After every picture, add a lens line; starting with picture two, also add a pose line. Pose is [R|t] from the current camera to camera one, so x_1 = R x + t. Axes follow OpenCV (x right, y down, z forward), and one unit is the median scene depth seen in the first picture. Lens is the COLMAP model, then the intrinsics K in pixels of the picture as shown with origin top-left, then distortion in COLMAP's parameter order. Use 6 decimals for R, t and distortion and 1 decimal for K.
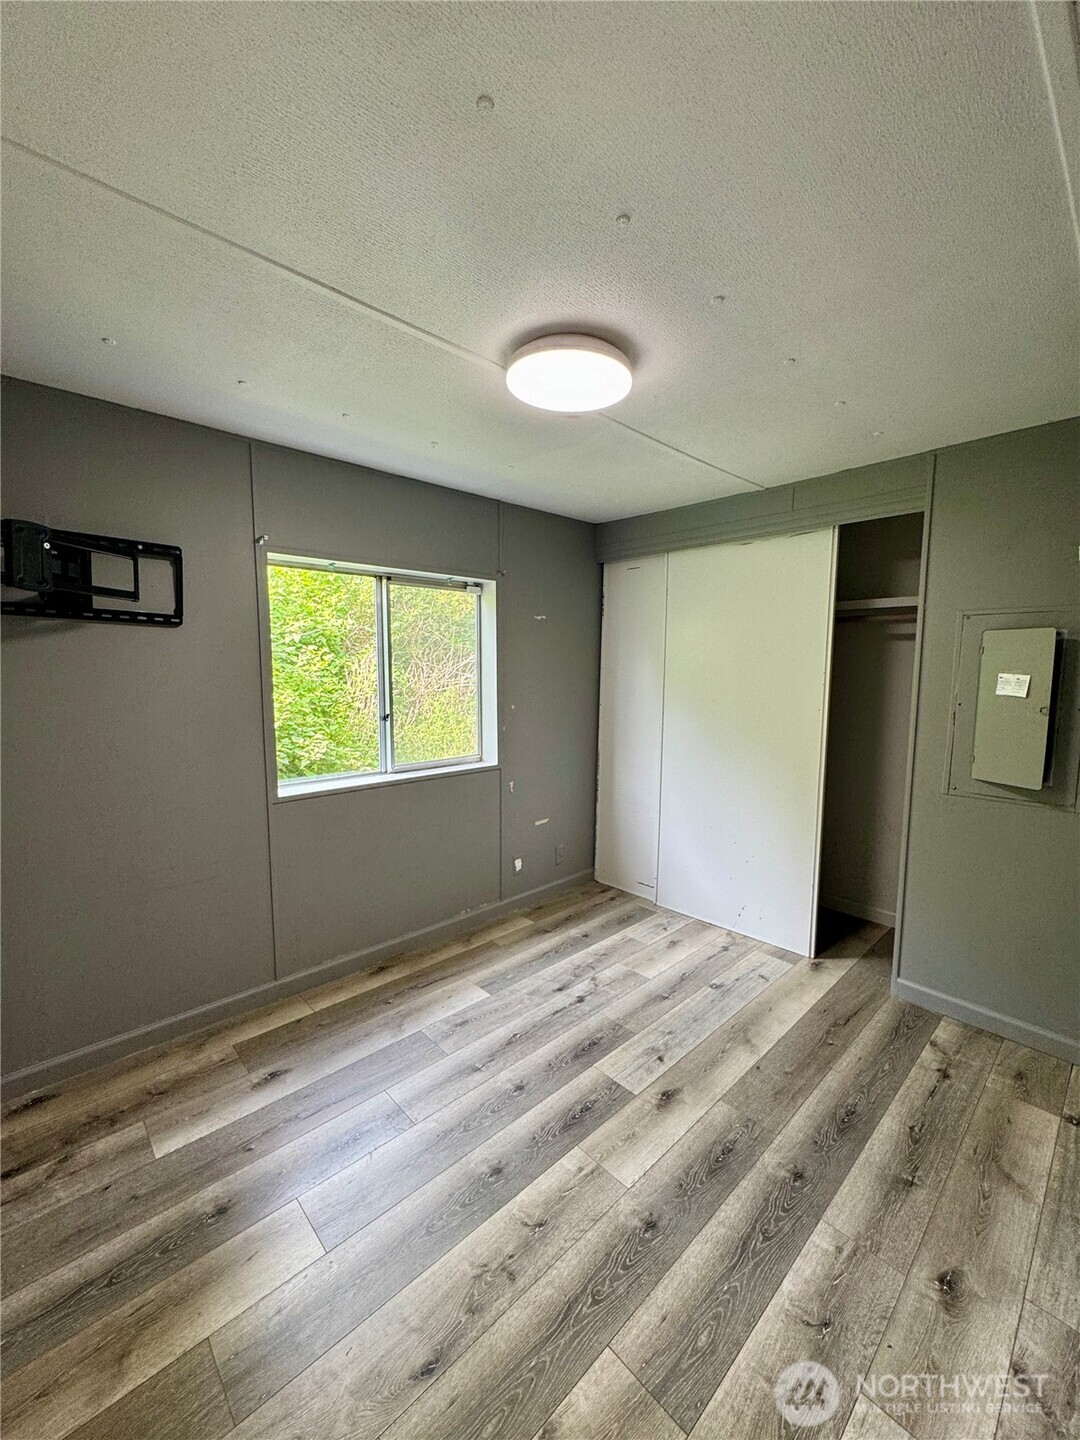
lens RADIAL K [[573.0, 0, 539.5], [0, 573.0, 721.7], [0, 0, 1]] dist [-0.002186, 0.000259]
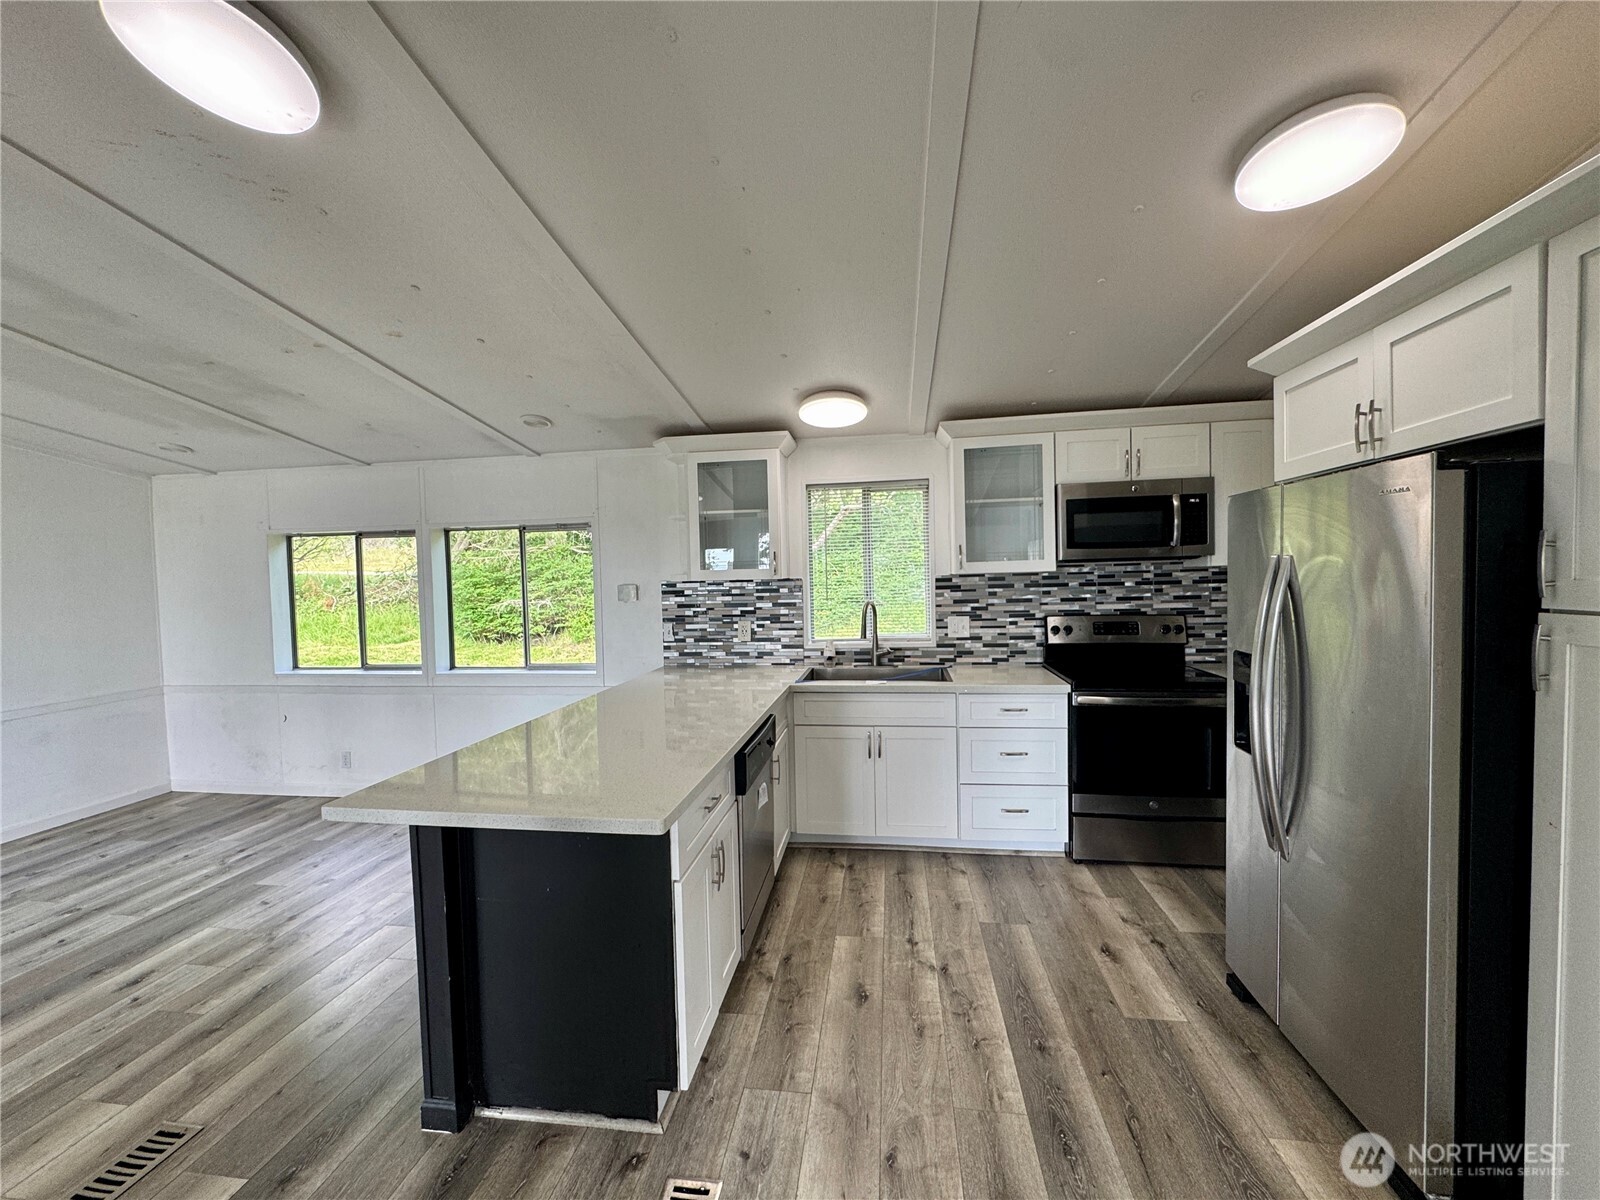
lens RADIAL K [[636.7, 0, 799.7], [0, 636.7, 597.8], [0, 0, 1]] dist [-0.002186, 0.000259]
pose [[-0.776561, -0.030959, -0.629281, 1.628688], [-0.142000, 0.981694, 0.126938, -0.121971], [0.613832, 0.187933, -0.766741, 1.524010]]
